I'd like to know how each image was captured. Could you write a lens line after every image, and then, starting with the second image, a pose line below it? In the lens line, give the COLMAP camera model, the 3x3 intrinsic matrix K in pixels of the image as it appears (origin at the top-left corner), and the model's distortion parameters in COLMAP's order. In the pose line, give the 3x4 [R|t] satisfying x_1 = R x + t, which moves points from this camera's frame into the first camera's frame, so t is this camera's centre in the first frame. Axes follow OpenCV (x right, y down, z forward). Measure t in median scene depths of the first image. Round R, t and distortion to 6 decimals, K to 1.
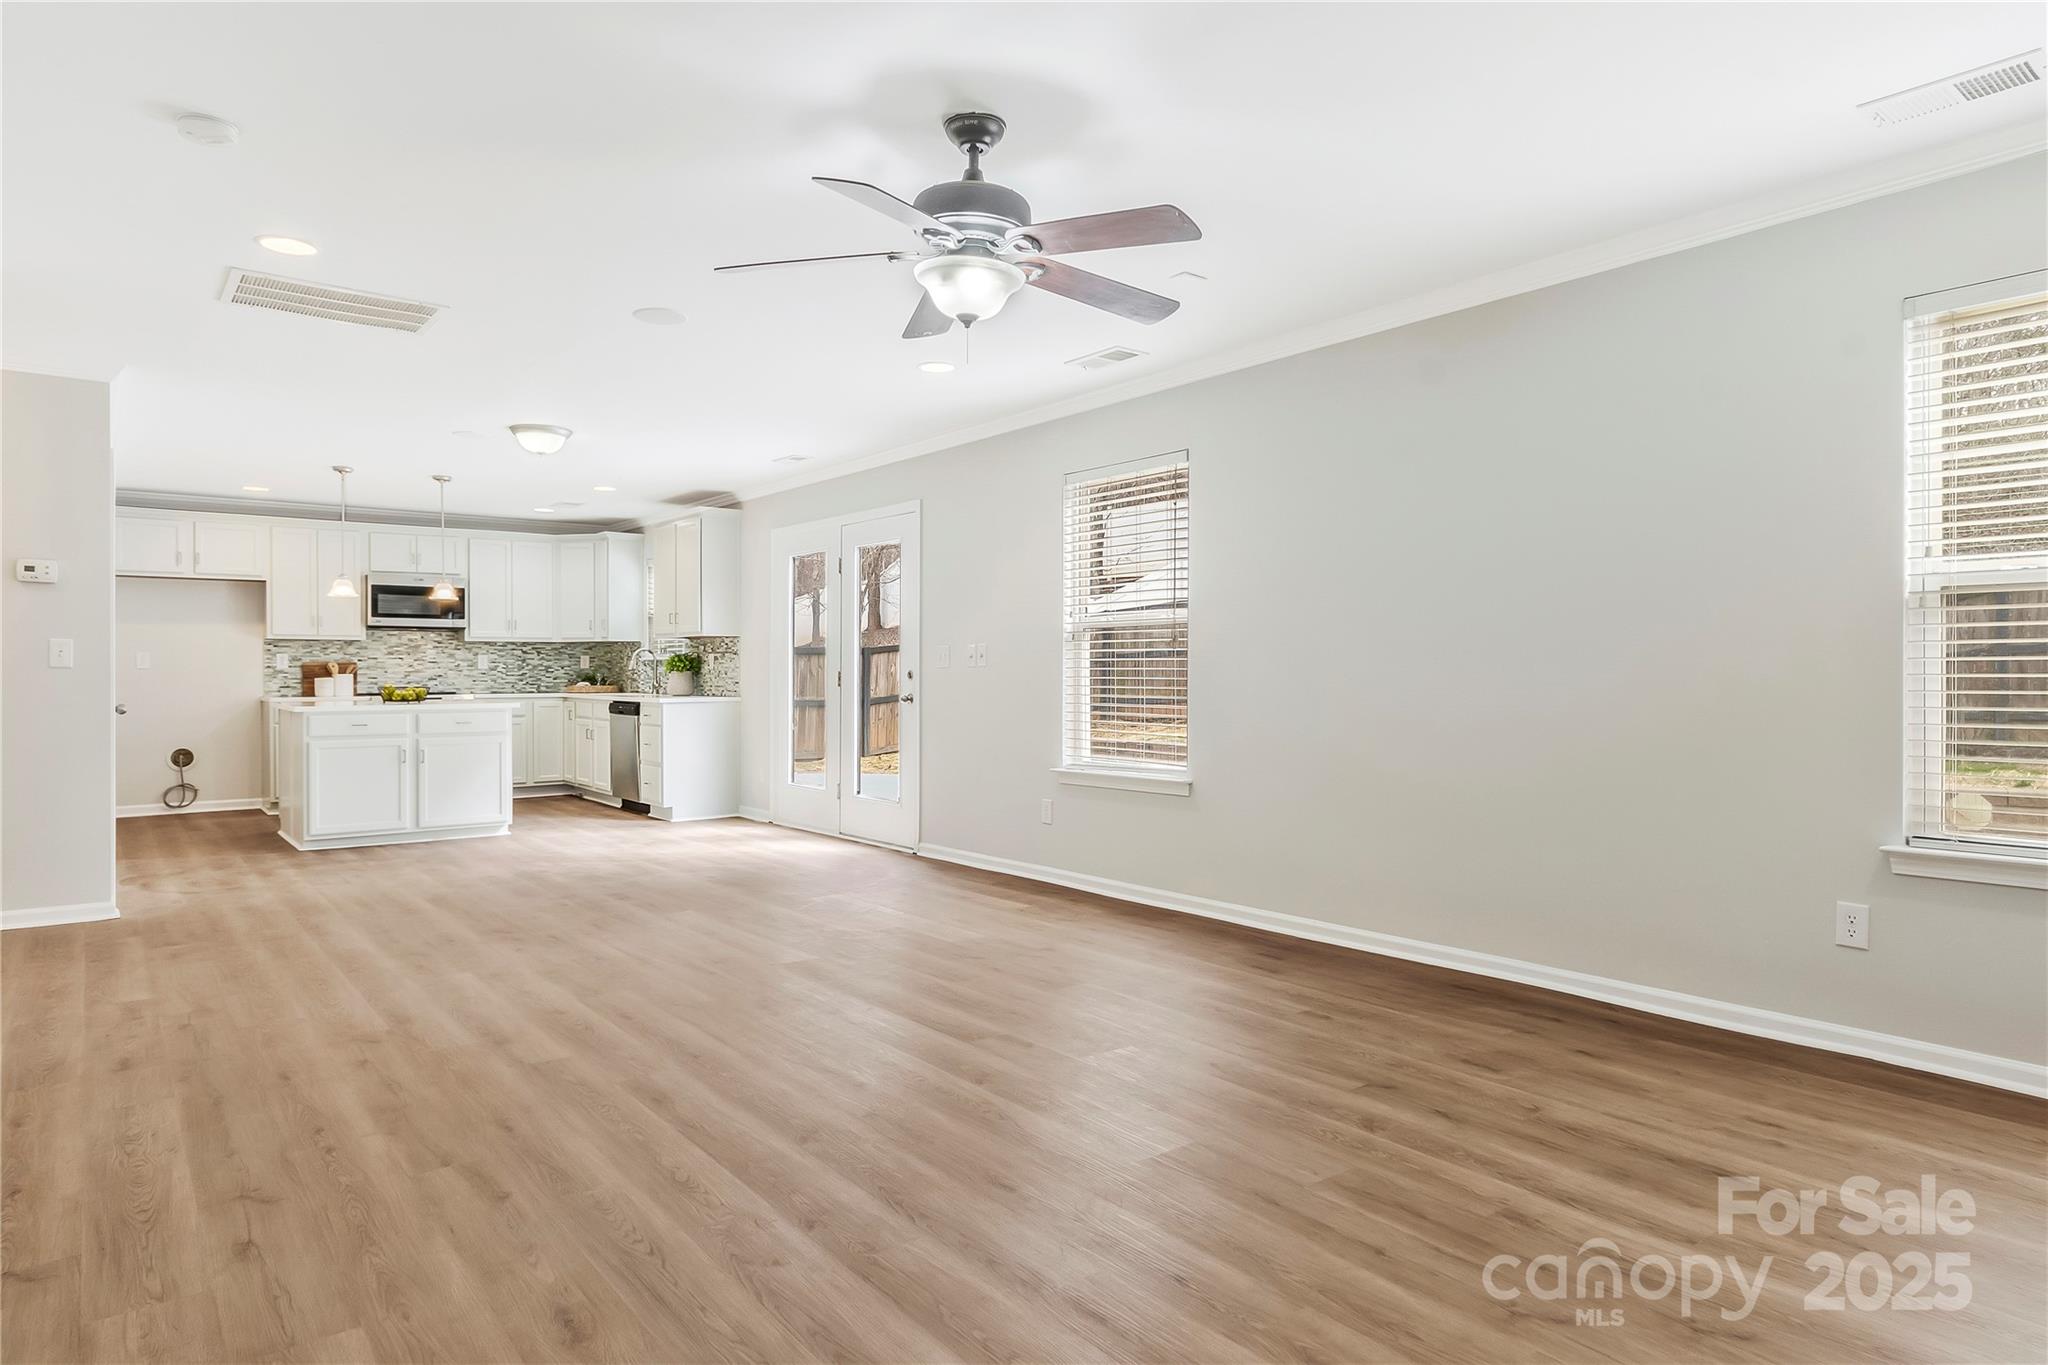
lens RADIAL K [[1143.4, 0, 1026.3], [0, 1143.4, 634.8], [0, 0, 1]] dist [0.023003, 0.001190]
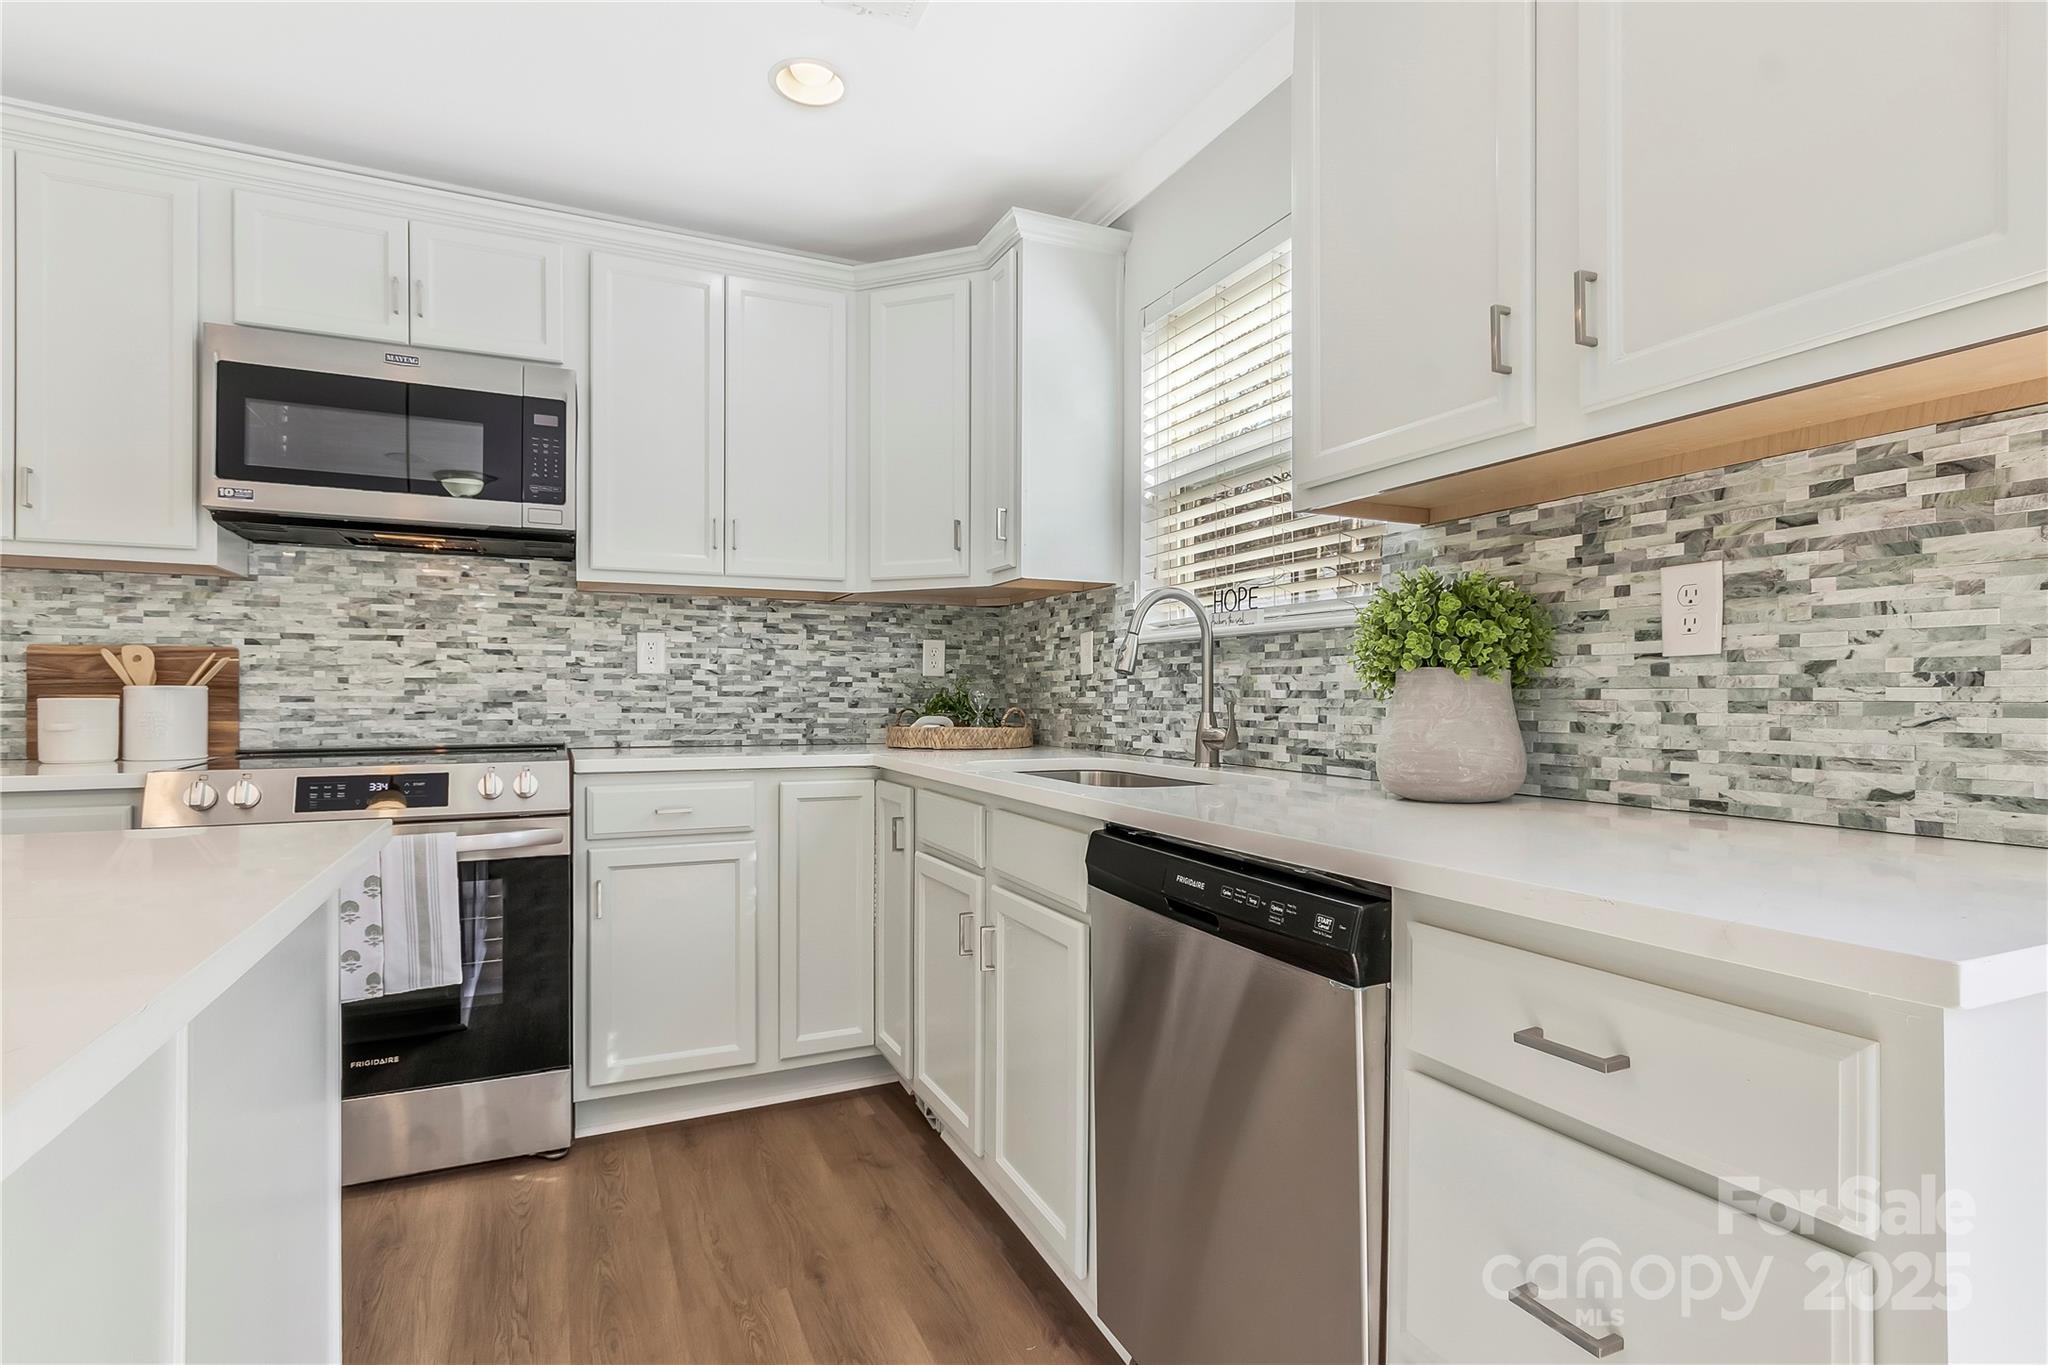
lens RADIAL K [[997.5, 0, 1023.9], [0, 997.5, 682.7], [0, 0, 1]] dist [0.011995, 0.000129]
pose [[0.969538, -0.000269, -0.244939, -0.300896], [0.004820, 0.999827, 0.017980, 0.027724], [0.244892, -0.018612, 0.969372, 0.754560]]
